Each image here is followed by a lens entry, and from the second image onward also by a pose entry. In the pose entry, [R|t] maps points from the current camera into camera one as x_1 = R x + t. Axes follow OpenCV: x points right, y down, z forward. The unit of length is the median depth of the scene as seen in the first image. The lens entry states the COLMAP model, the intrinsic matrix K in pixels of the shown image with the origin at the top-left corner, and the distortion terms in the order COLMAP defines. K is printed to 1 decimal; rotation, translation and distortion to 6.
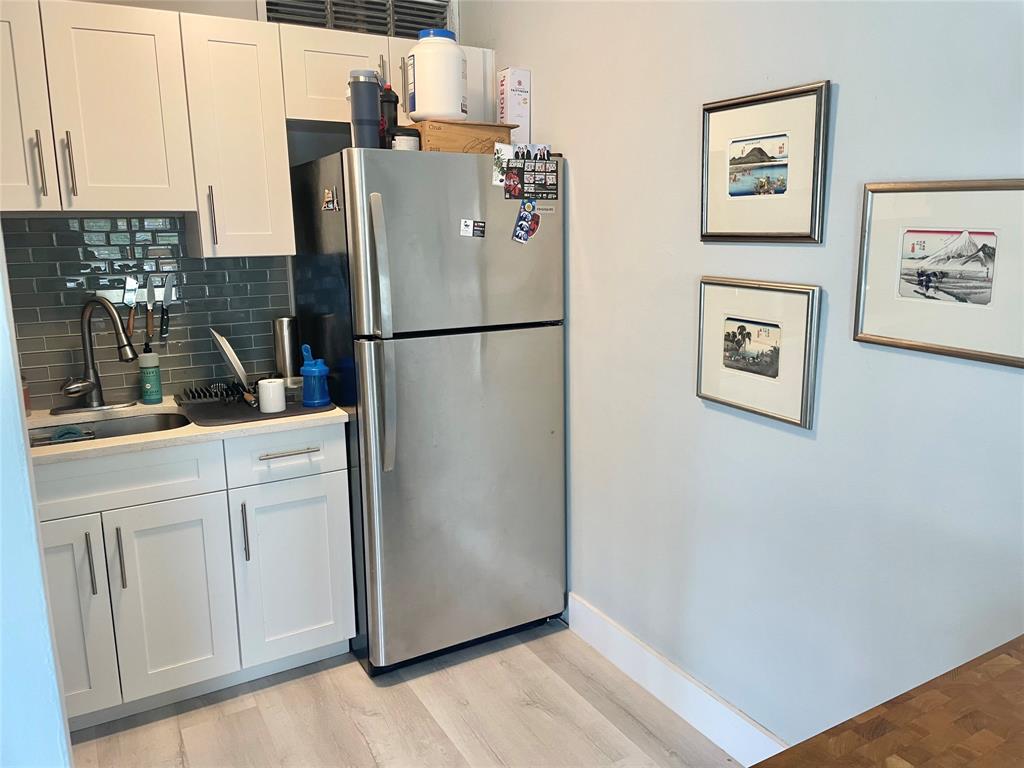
lens RADIAL K [[762.9, 0, 505.4], [0, 762.9, 370.5], [0, 0, 1]] dist [0.108457, -0.143231]
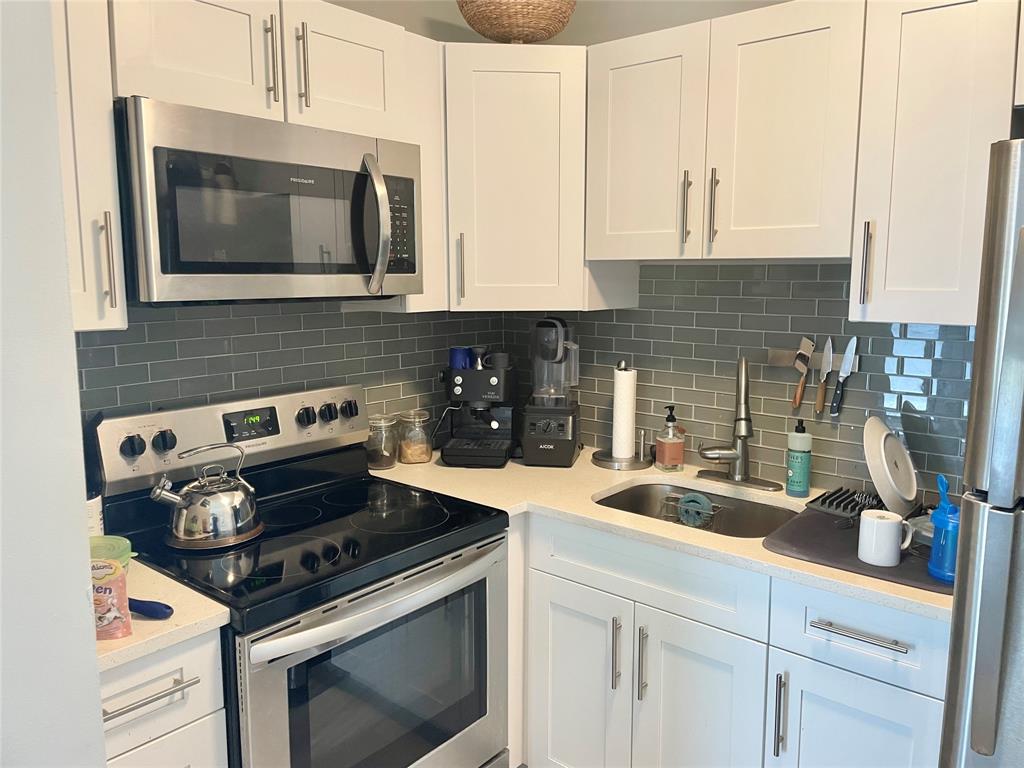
lens RADIAL K [[762.9, 0, 505.4], [0, 762.9, 370.5], [0, 0, 1]] dist [0.108457, -0.143231]
pose [[0.356454, 0.134190, -0.924626, 0.171266], [-0.175209, 0.981676, 0.074925, -0.099248], [0.917738, 0.135295, 0.373433, 0.449605]]
